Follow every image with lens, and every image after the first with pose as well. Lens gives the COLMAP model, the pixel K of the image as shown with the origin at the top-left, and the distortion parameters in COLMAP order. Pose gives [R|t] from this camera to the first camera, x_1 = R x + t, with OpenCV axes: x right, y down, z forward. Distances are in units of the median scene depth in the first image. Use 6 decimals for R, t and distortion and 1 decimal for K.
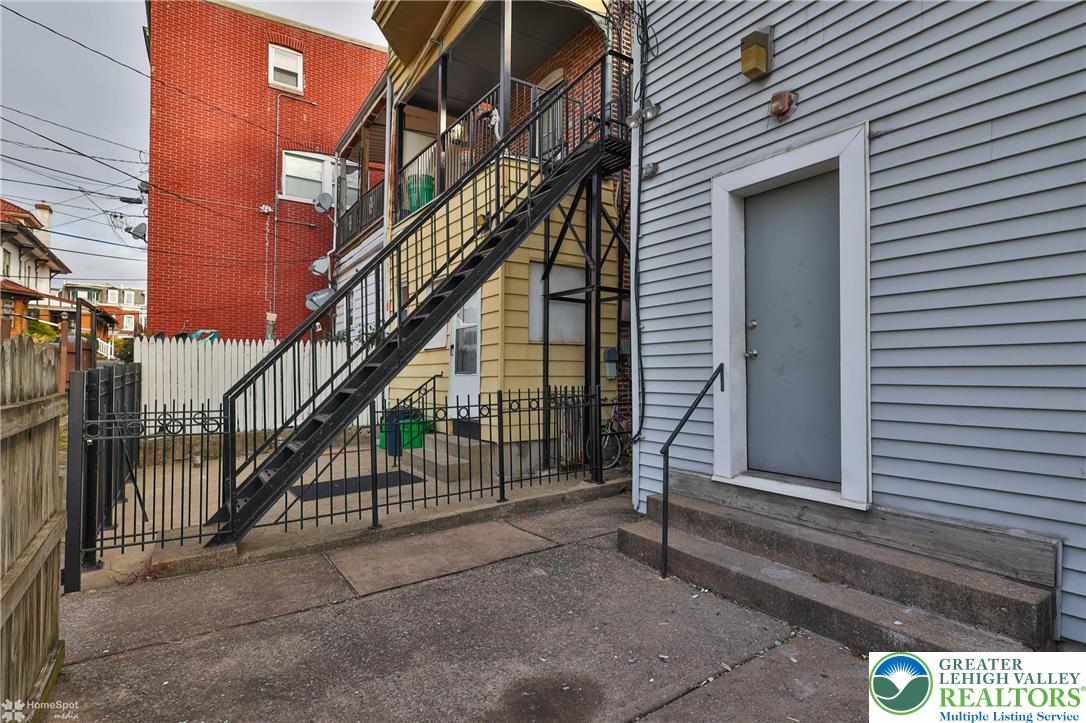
lens RADIAL K [[543.1, 0, 561.8], [0, 543.1, 366.9], [0, 0, 1]] dist [0.001150, 0.004356]
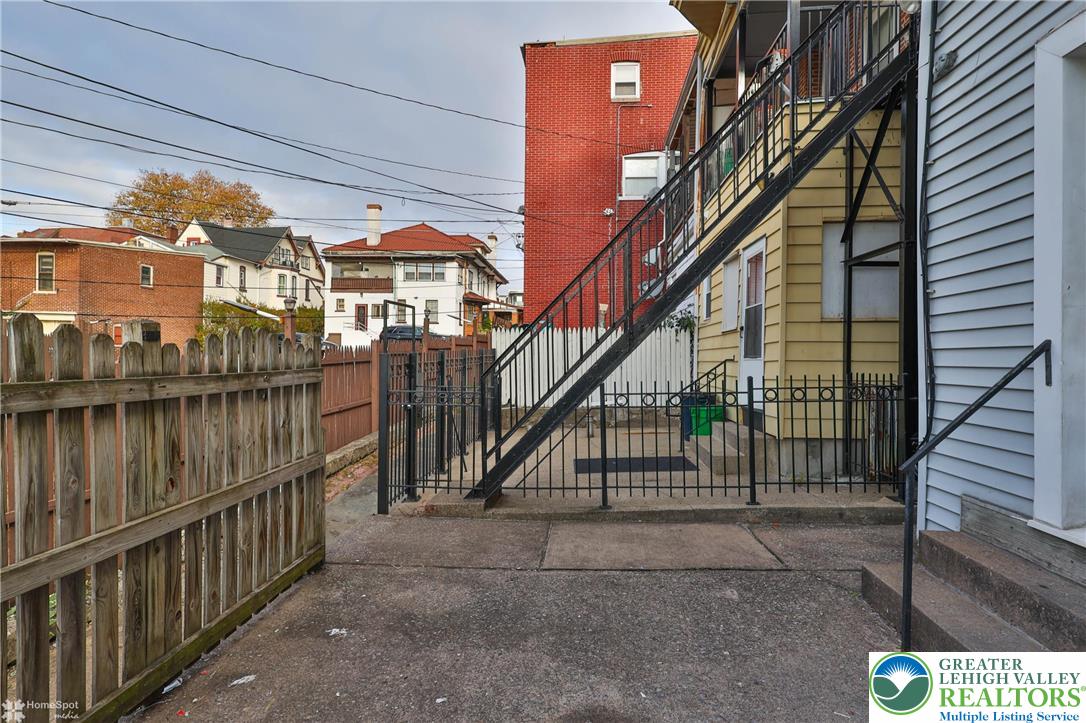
lens RADIAL K [[543.1, 0, 556.2], [0, 543.1, 355.4], [0, 0, 1]] dist [0.001150, 0.004356]
pose [[0.778882, -0.000464, -0.627171, 0.163039], [0.004690, 0.999976, 0.005085, 0.003258], [0.627153, -0.006902, 0.778865, 0.109933]]
